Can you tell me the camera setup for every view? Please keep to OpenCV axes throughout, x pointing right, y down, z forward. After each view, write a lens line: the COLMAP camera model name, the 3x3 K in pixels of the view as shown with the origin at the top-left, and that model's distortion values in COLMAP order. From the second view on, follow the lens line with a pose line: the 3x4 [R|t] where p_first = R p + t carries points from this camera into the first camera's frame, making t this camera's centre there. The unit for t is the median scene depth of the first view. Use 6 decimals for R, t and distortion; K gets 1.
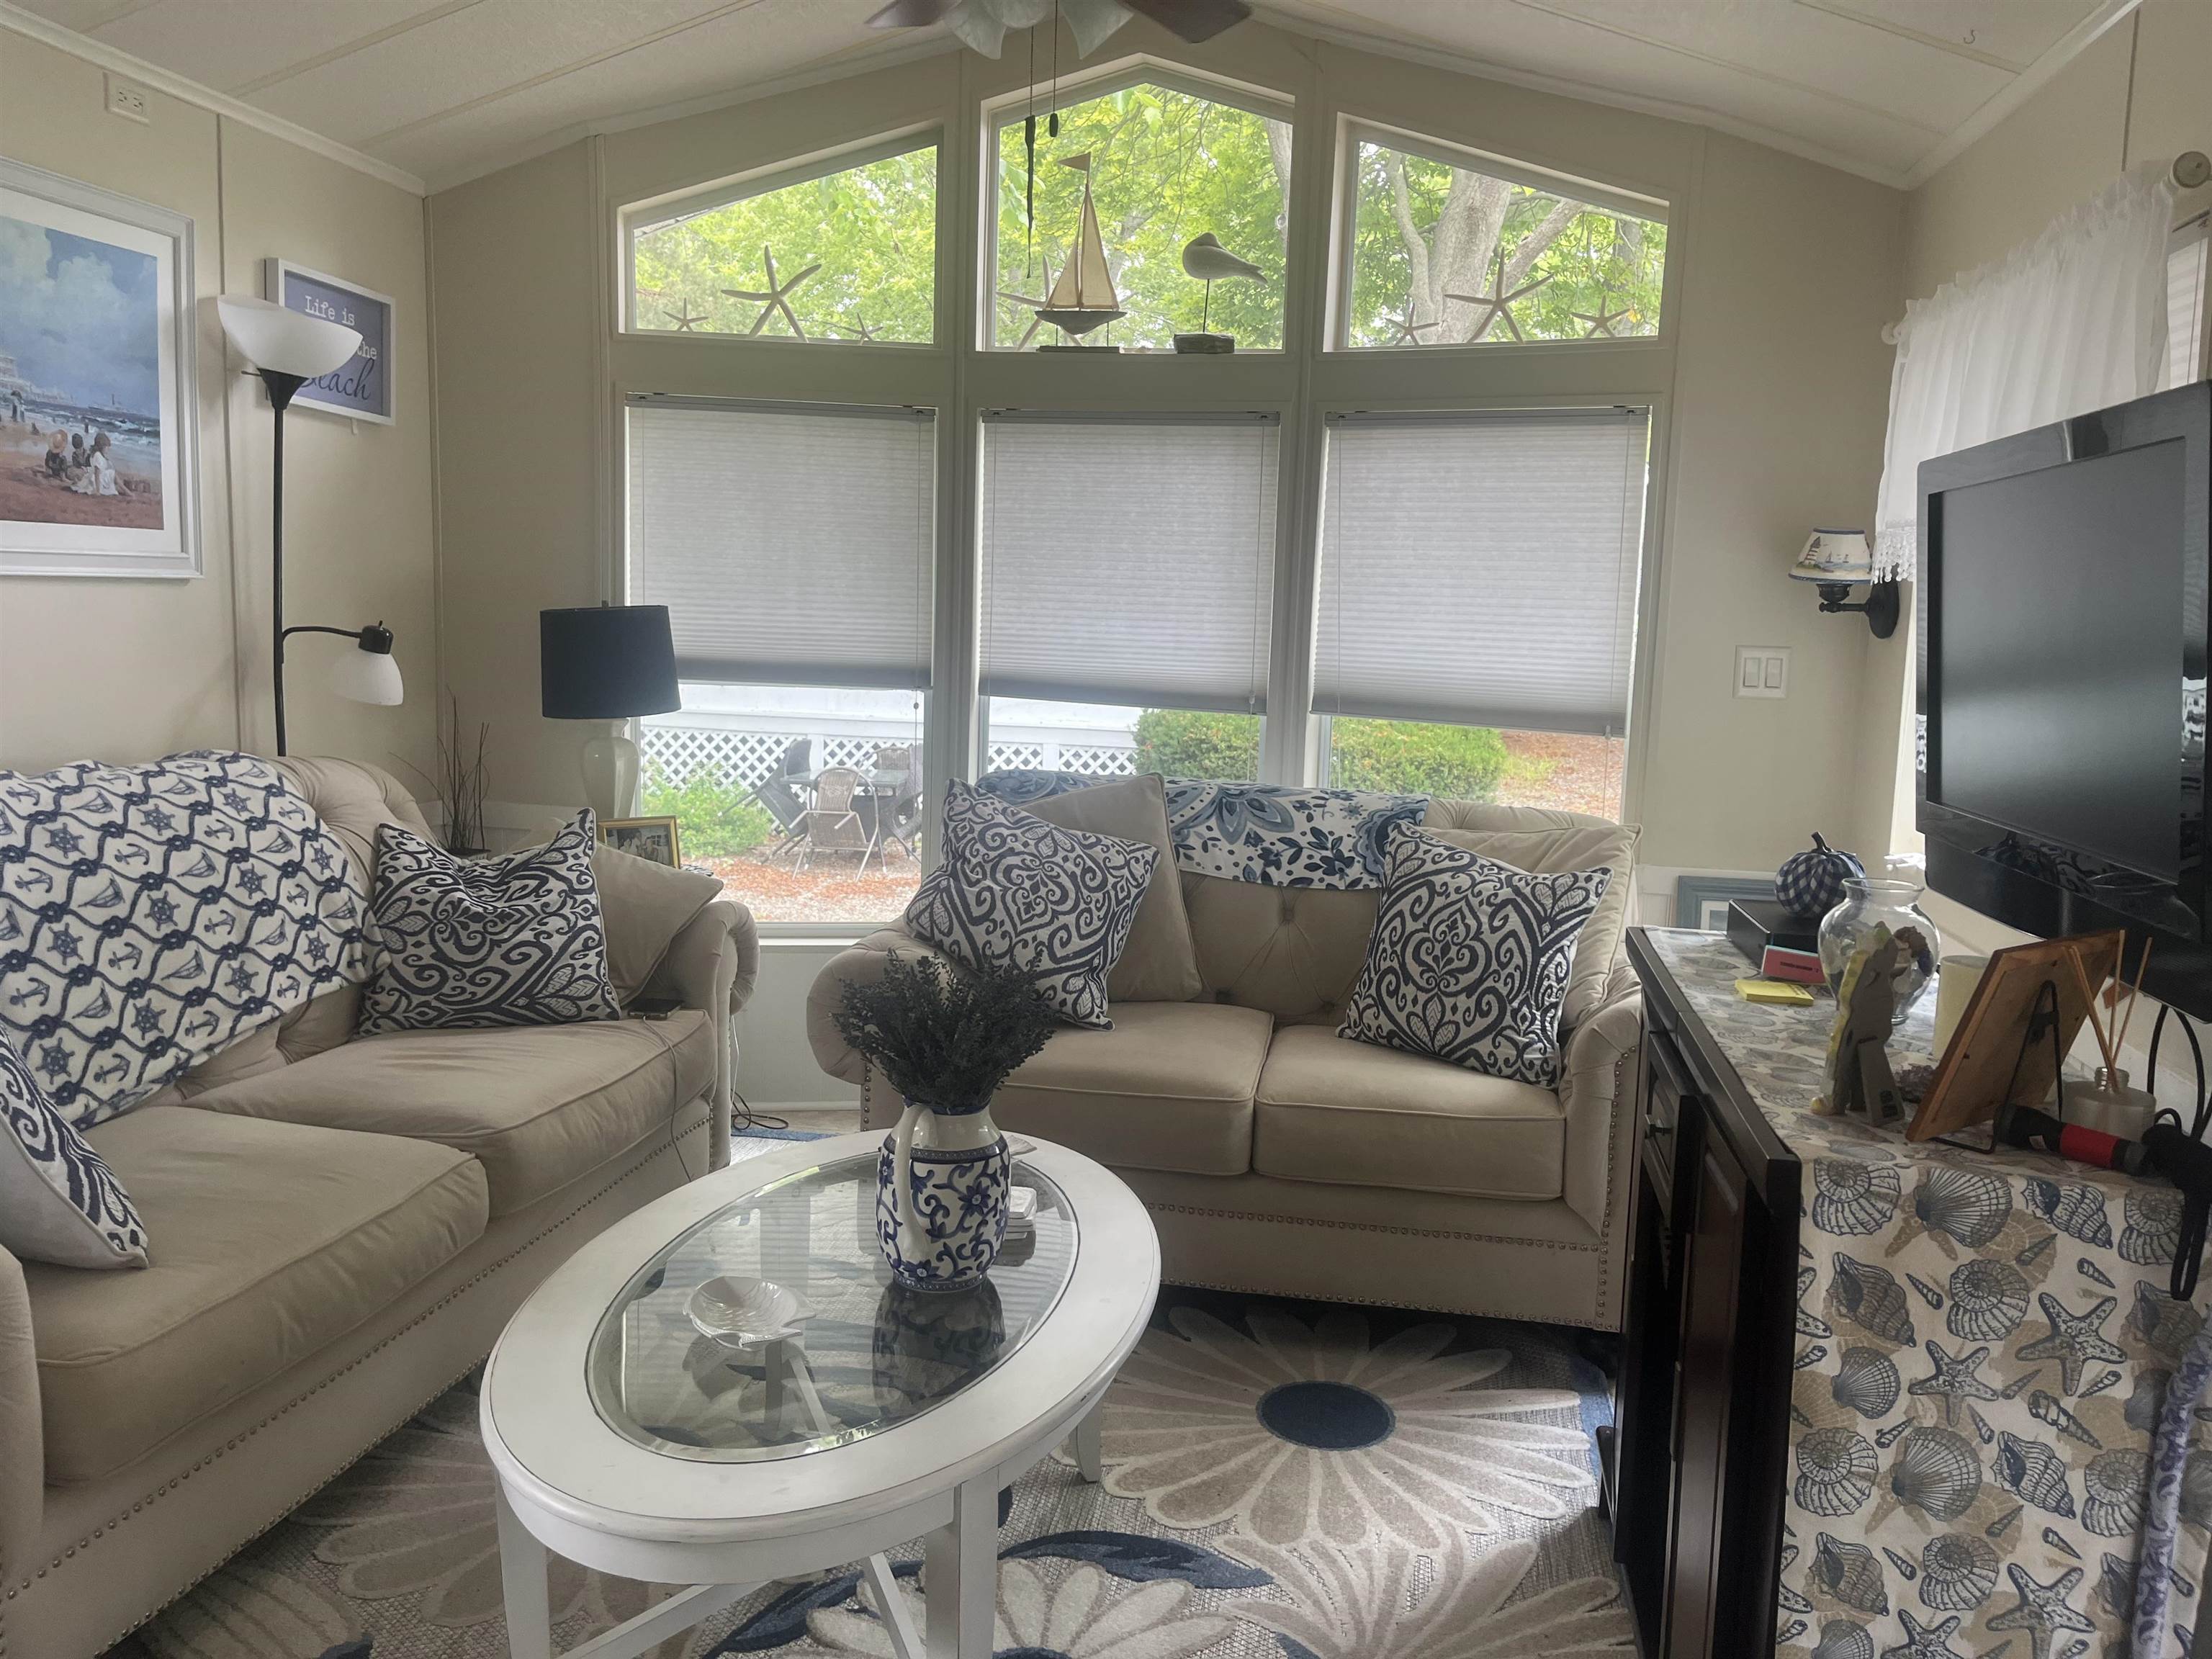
lens RADIAL K [[1671.4, 0, 1129.5], [0, 1671.4, 800.3], [0, 0, 1]] dist [0.086639, -0.122487]
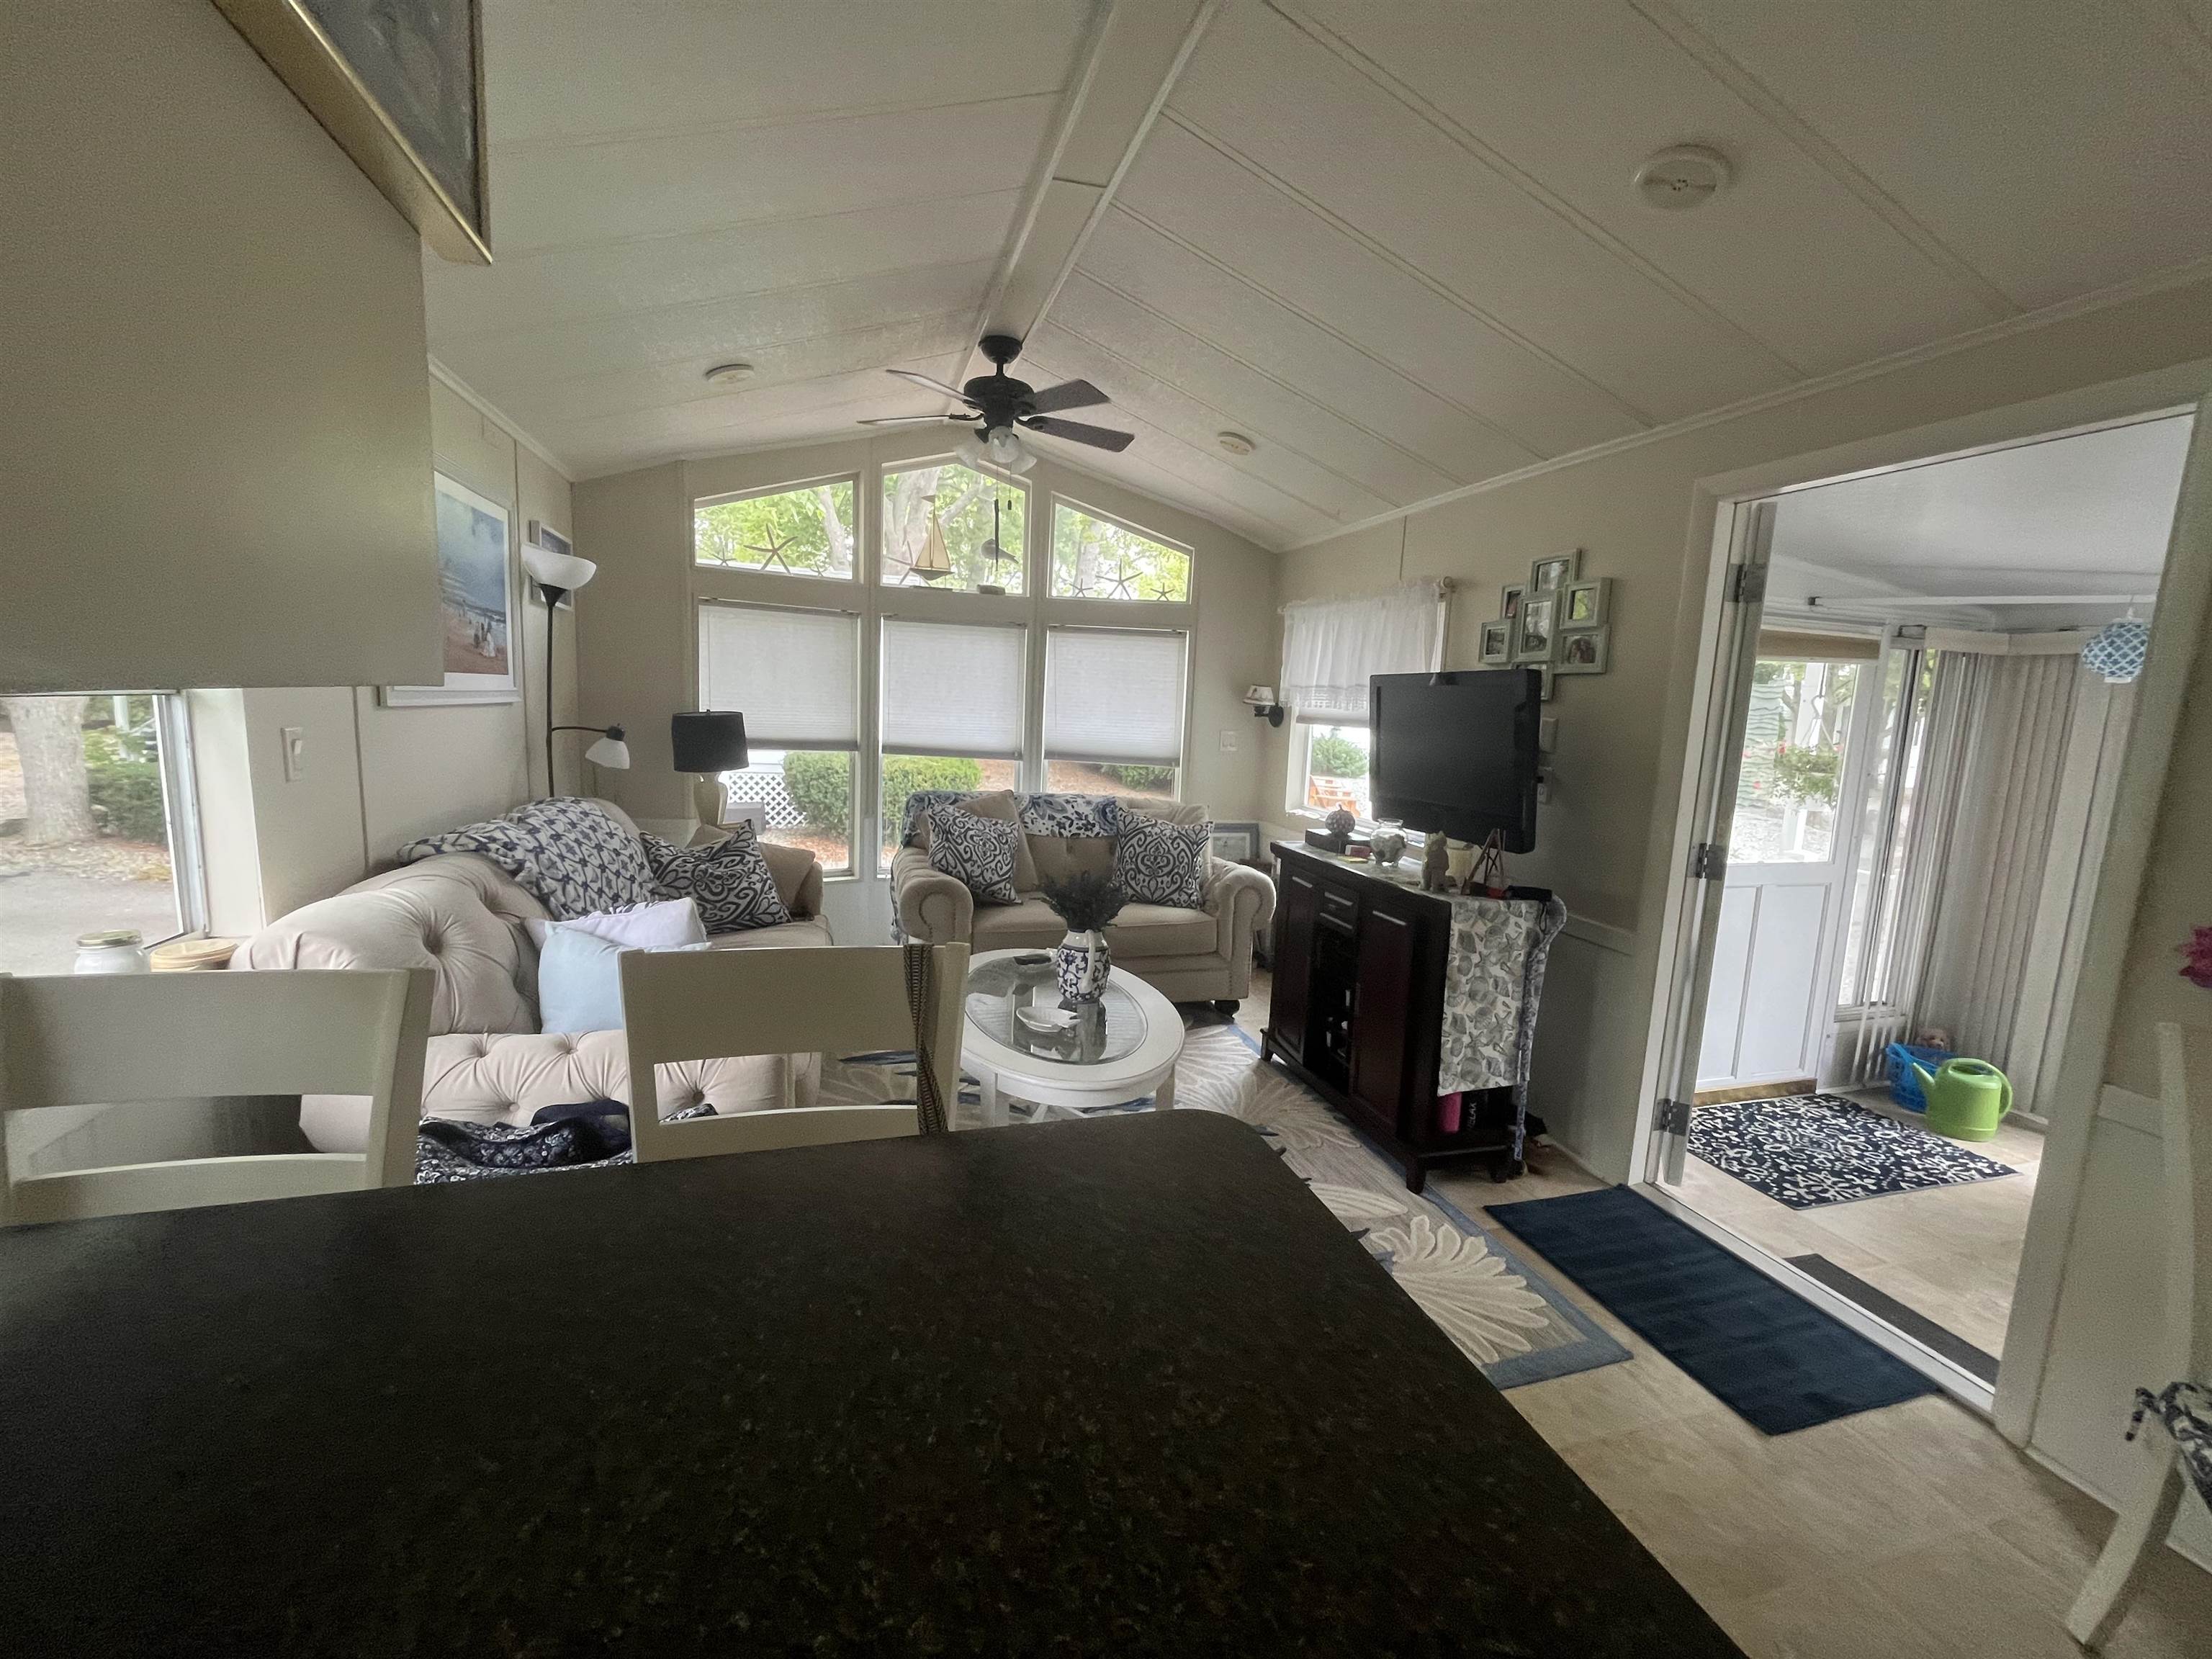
lens RADIAL K [[894.2, 0, 1104.5], [0, 894.2, 818.4], [0, 0, 1]] dist [-0.001303, 0.000529]
pose [[0.897866, -0.051523, 0.437243, -0.437852], [0.038698, 0.998521, 0.038195, -0.020952], [-0.438564, -0.017374, 0.898532, -0.126657]]
